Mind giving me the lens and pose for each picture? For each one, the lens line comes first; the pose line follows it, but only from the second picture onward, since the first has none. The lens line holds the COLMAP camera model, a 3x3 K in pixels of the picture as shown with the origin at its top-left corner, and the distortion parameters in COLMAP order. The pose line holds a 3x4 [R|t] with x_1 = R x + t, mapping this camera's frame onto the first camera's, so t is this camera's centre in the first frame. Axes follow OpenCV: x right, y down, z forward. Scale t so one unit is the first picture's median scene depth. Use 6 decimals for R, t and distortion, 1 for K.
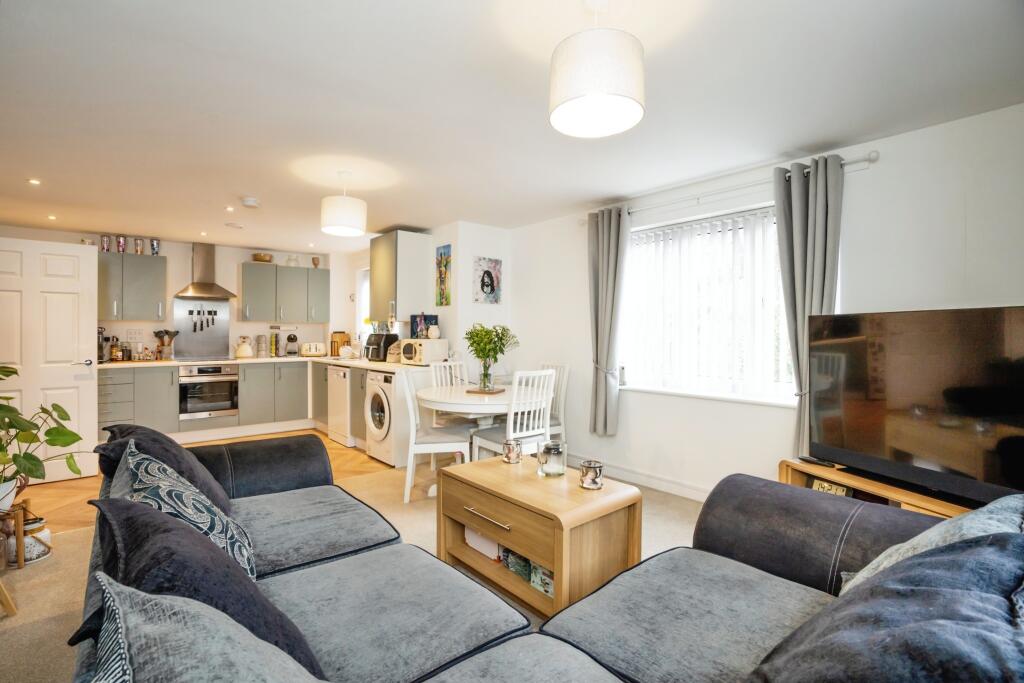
lens RADIAL K [[482.5, 0, 511.4], [0, 482.5, 327.9], [0, 0, 1]] dist [-0.001167, 0.000372]
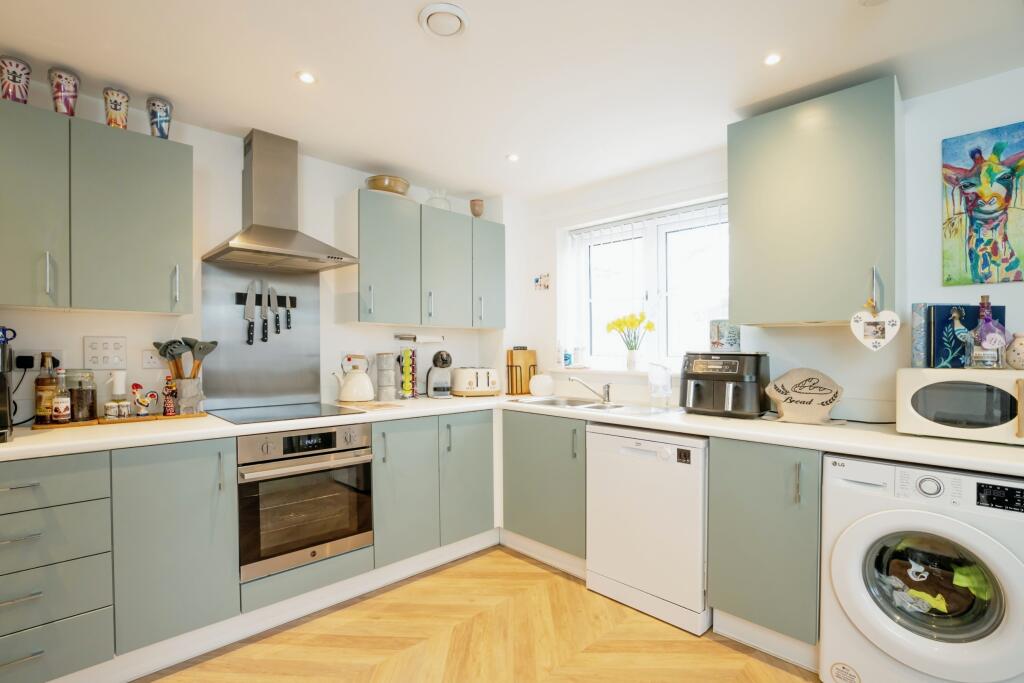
lens RADIAL K [[485.9, 0, 512.0], [0, 485.9, 341.5], [0, 0, 1]] dist [-0.001066, 0.000029]
pose [[0.992892, 0.010328, 0.118574, -0.496998], [-0.009572, 0.999930, -0.006950, 0.007192], [-0.118637, 0.005766, 0.992921, 0.570490]]
